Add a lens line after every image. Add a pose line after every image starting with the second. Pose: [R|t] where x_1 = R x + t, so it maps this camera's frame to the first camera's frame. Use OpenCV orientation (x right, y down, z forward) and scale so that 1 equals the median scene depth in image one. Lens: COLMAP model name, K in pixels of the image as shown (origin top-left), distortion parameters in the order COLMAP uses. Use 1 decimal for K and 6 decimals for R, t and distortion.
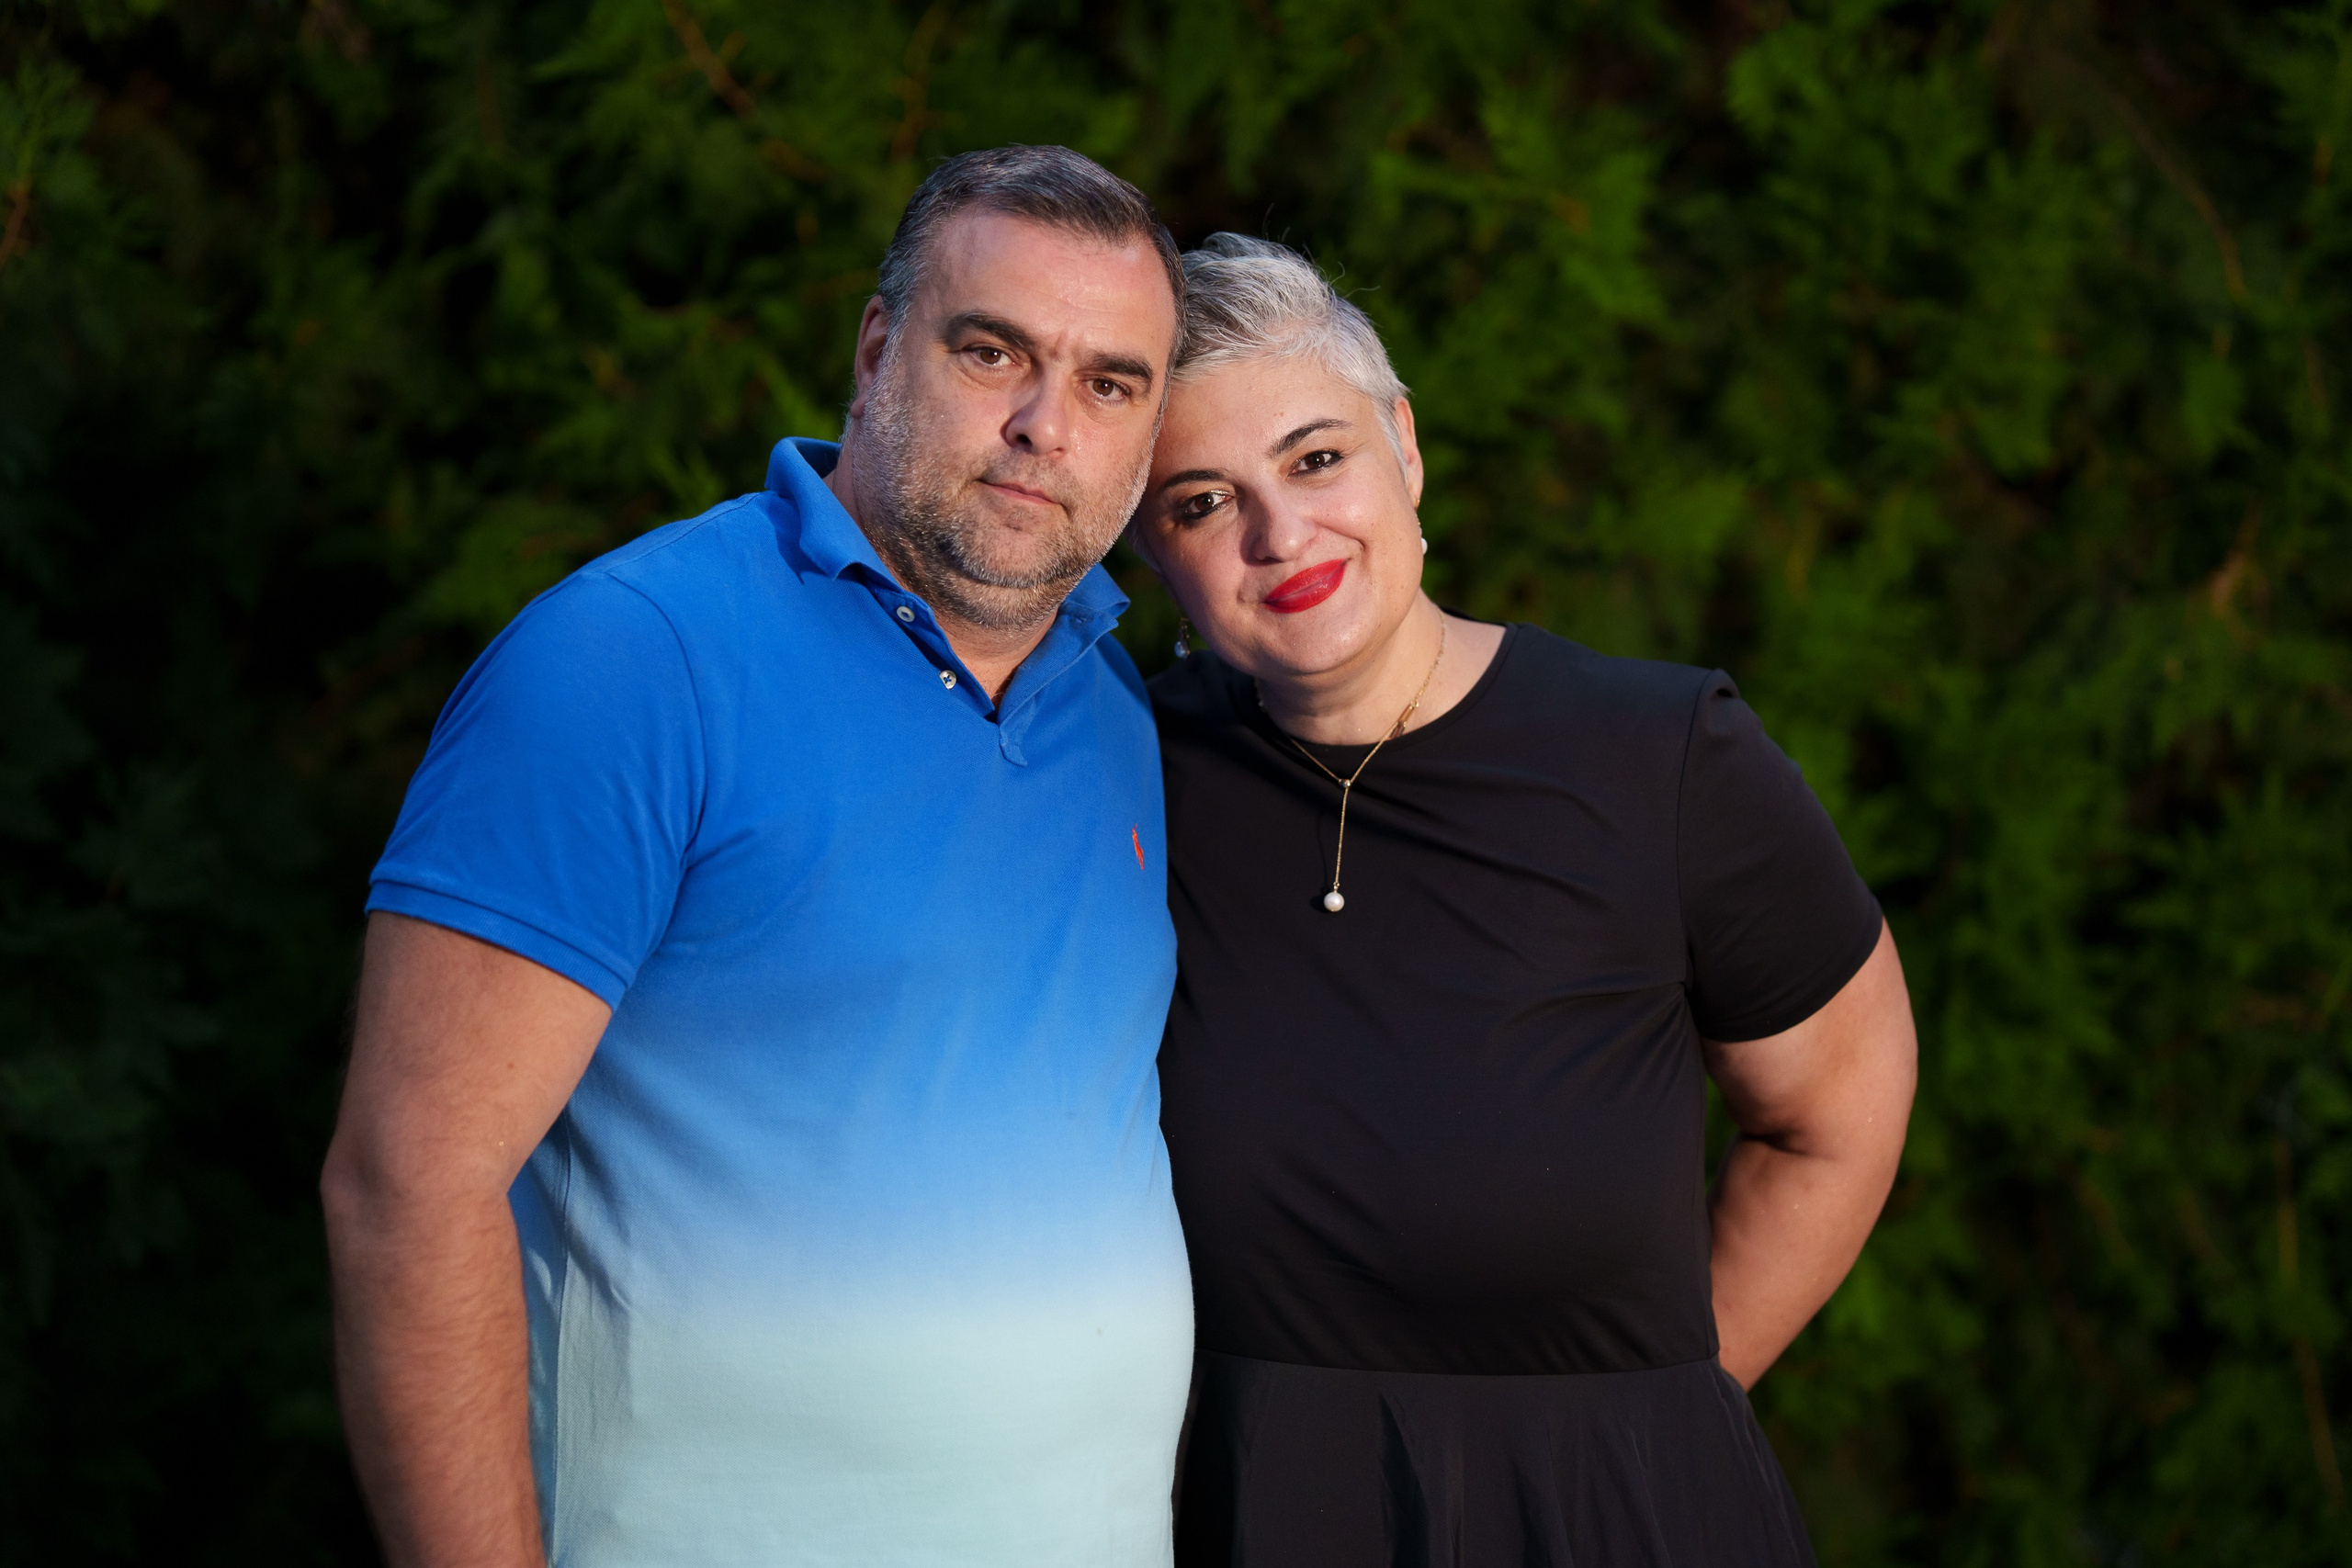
lens RADIAL K [[6059.9, 0, 1170.5], [0, 6059.9, 809.9], [0, 0, 1]] dist [1.060380, -0.142993]
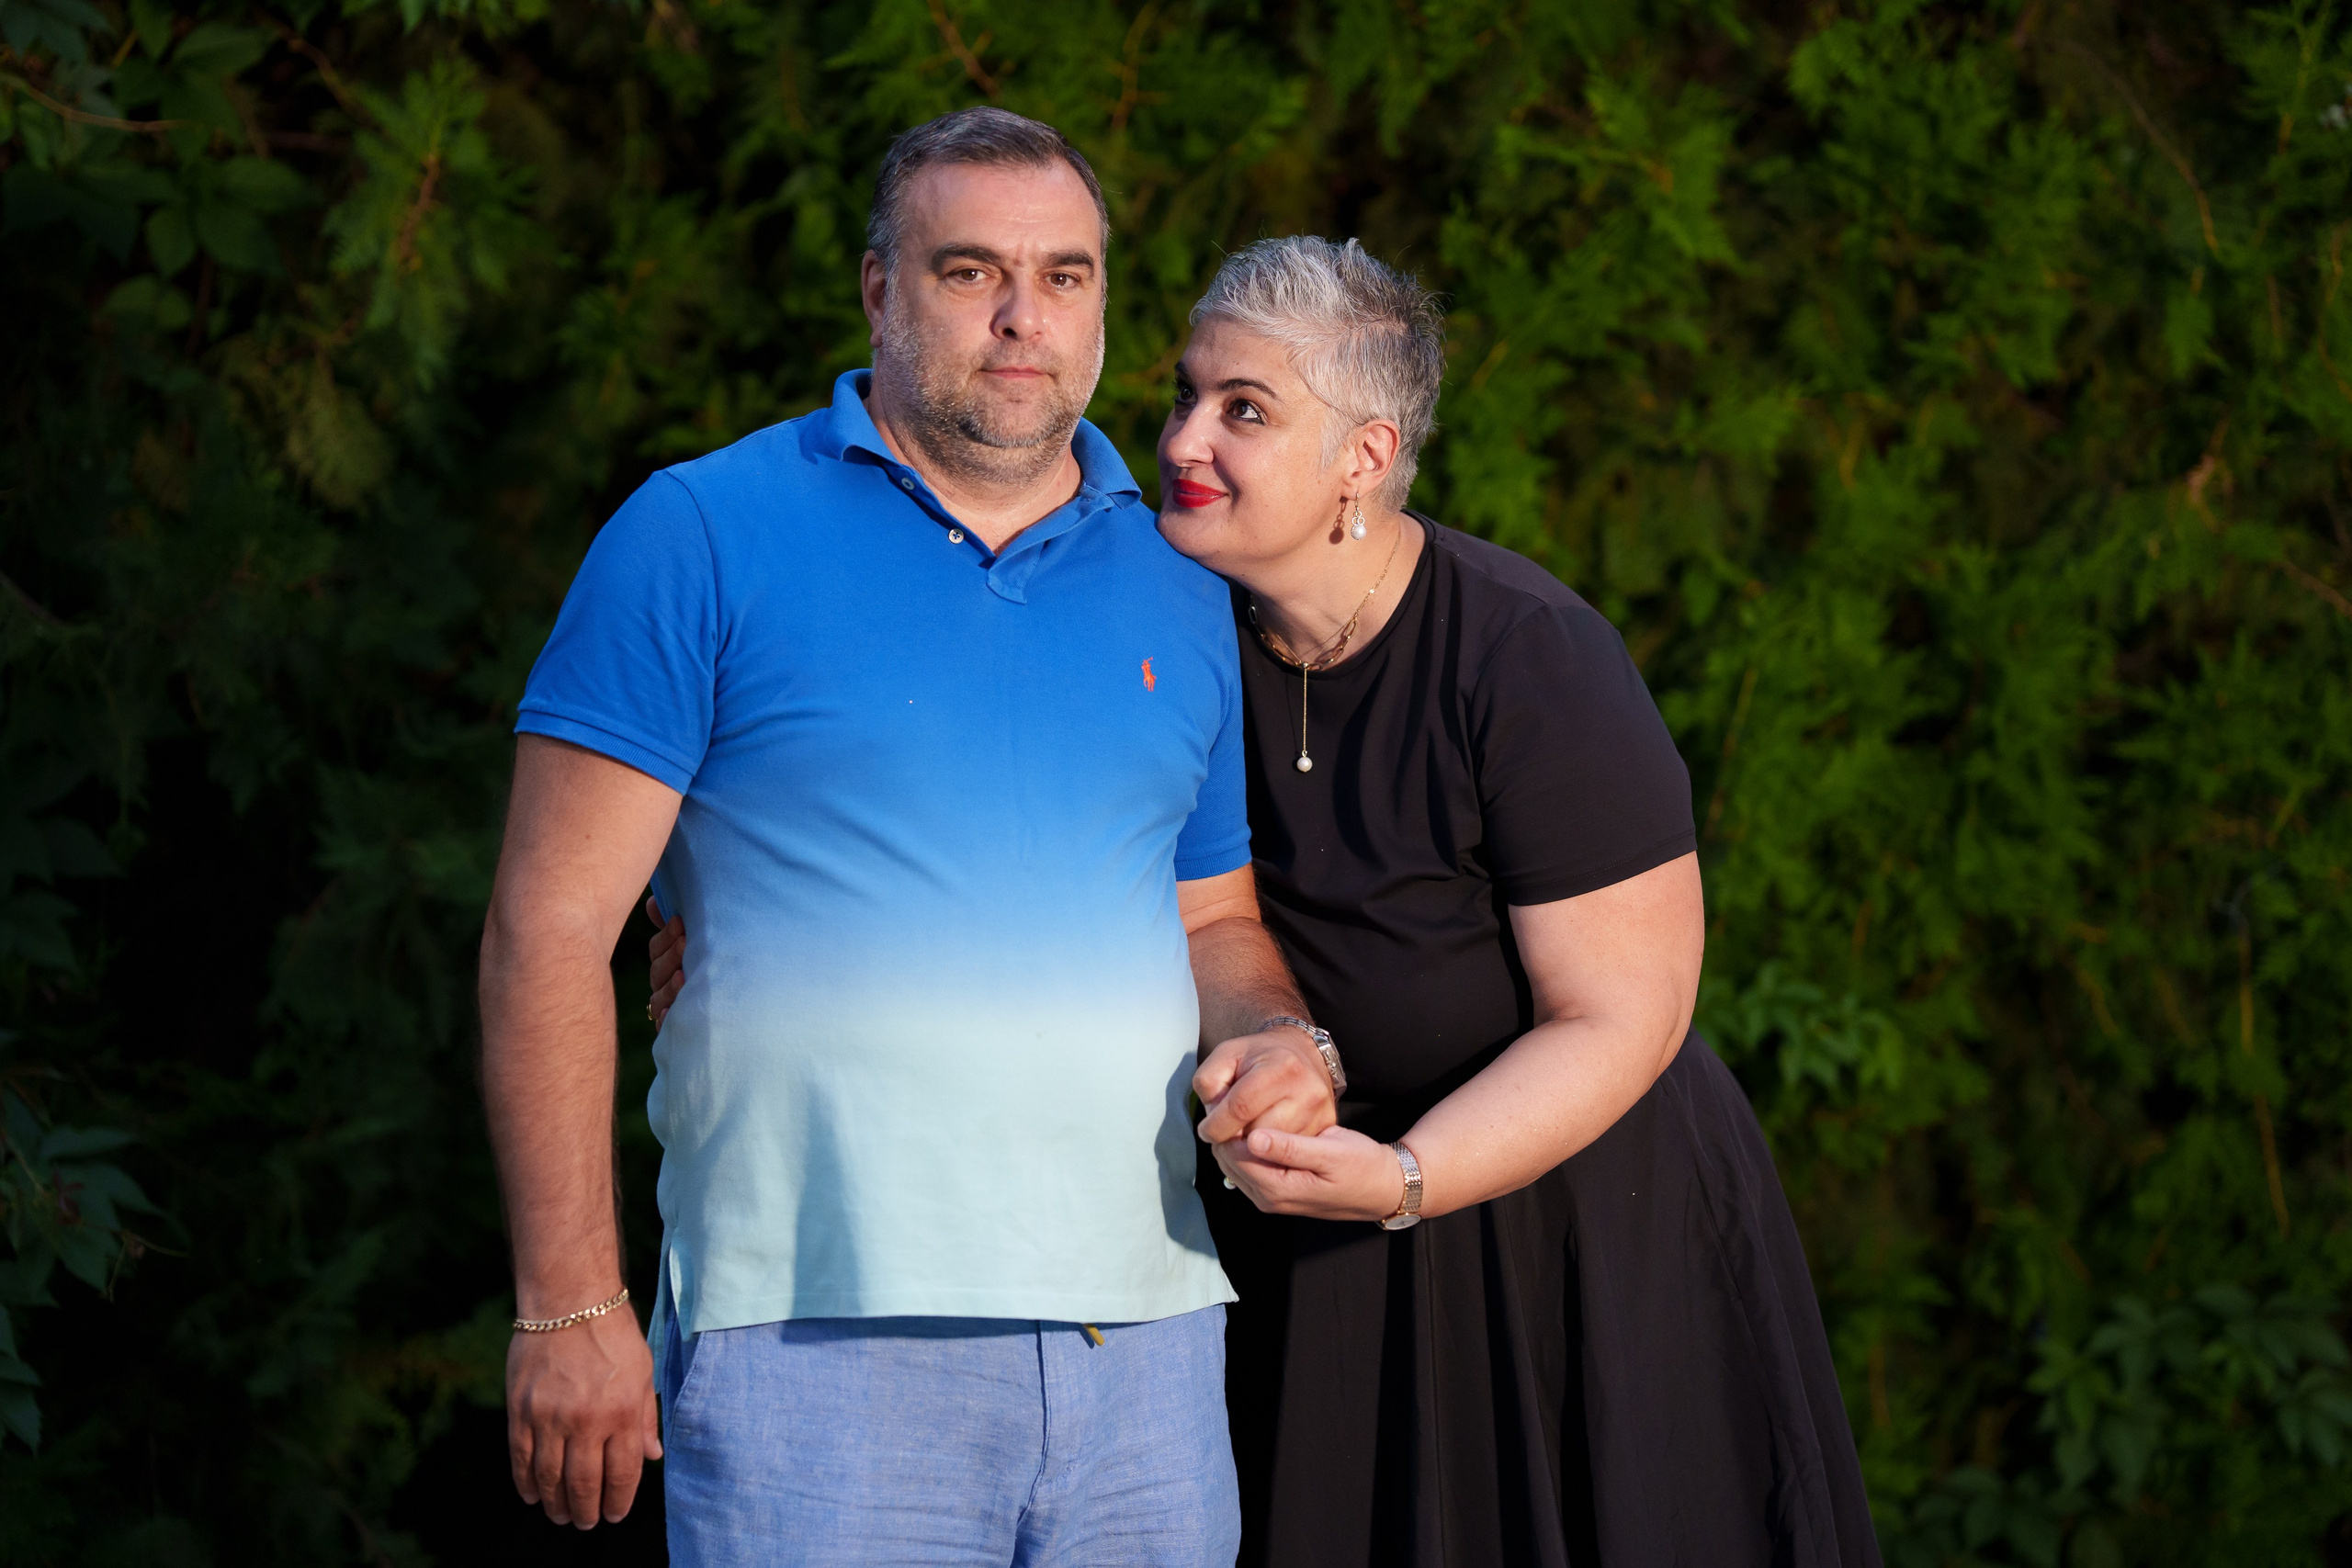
lens RADIAL K [[5785.5, 0, 1143.4], [0, 5785.5, 769.8], [0, 0, 1]] dist [0.935967, 0.475915]
pose [[0.998899, 0.011308, -0.045536, 0.016382], [-0.010547, 0.999801, 0.016911, 0.003111], [0.045719, -0.016412, 0.998820, -0.176885]]
